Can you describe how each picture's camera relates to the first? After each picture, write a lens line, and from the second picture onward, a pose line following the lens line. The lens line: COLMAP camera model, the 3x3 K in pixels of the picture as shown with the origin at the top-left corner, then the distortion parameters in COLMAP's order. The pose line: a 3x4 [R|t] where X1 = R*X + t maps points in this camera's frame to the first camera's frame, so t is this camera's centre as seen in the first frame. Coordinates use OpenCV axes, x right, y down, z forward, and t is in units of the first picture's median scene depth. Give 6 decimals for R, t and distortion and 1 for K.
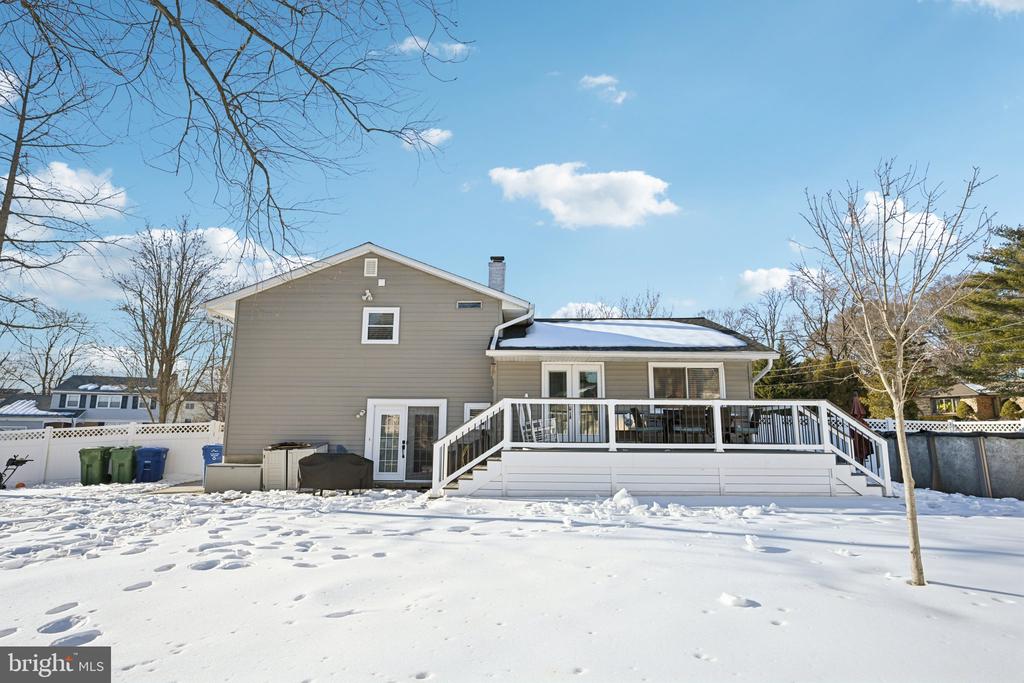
lens RADIAL K [[538.4, 0, 512.0], [0, 538.4, 341.5], [0, 0, 1]] dist [0.001421, -0.000444]
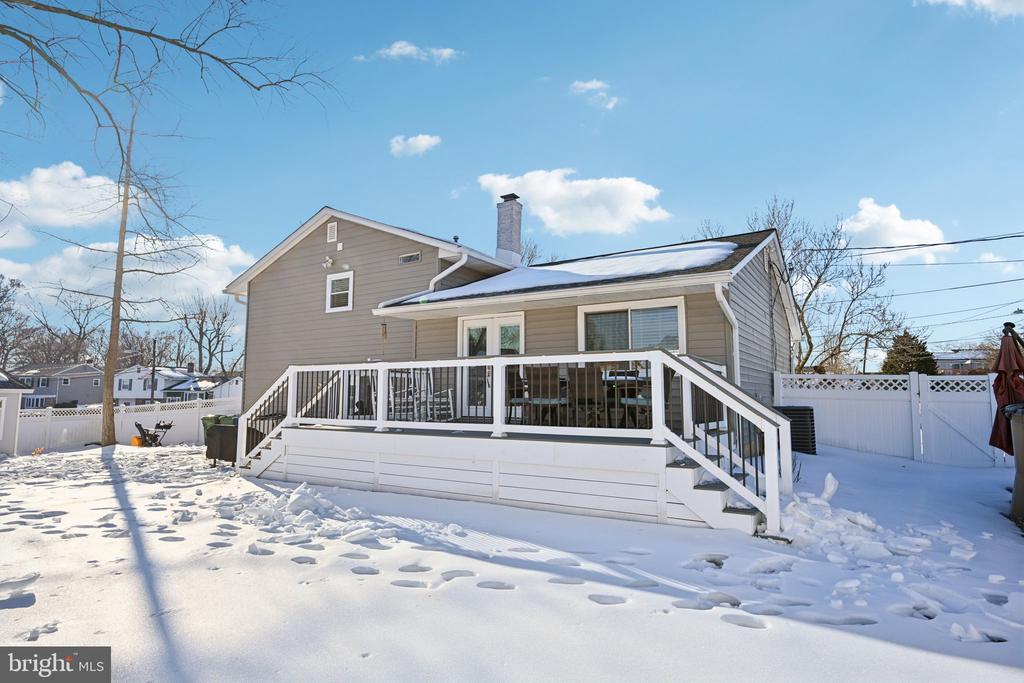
lens RADIAL K [[561.5, 0, 512.0], [0, 561.5, 341.5], [0, 0, 1]] dist [0.000474, -0.000451]
pose [[0.854129, -0.056243, -0.517011, 0.535345], [0.088575, 0.995342, 0.038052, 0.046982], [0.512463, -0.078295, 0.855132, 0.310698]]
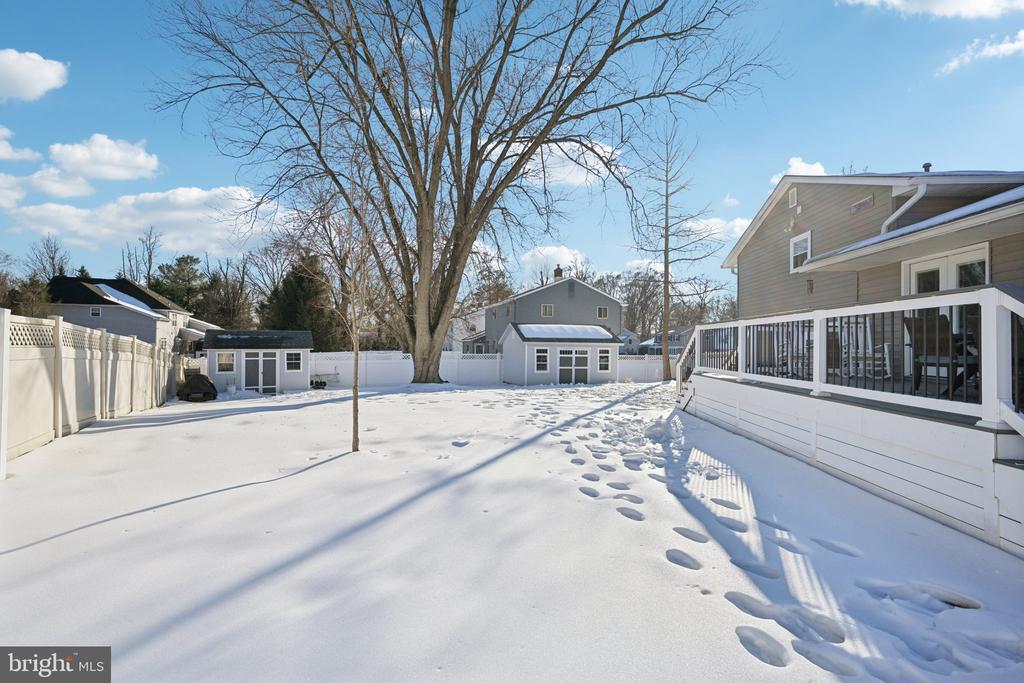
lens RADIAL K [[449.0, 0, 512.0], [0, 449.0, 341.5], [0, 0, 1]] dist [-0.002020, -0.000273]
pose [[-0.051371, -0.015444, -0.998560, 0.640675], [0.151768, 0.988146, -0.023090, 0.073960], [0.987080, -0.152736, -0.048418, 0.492185]]
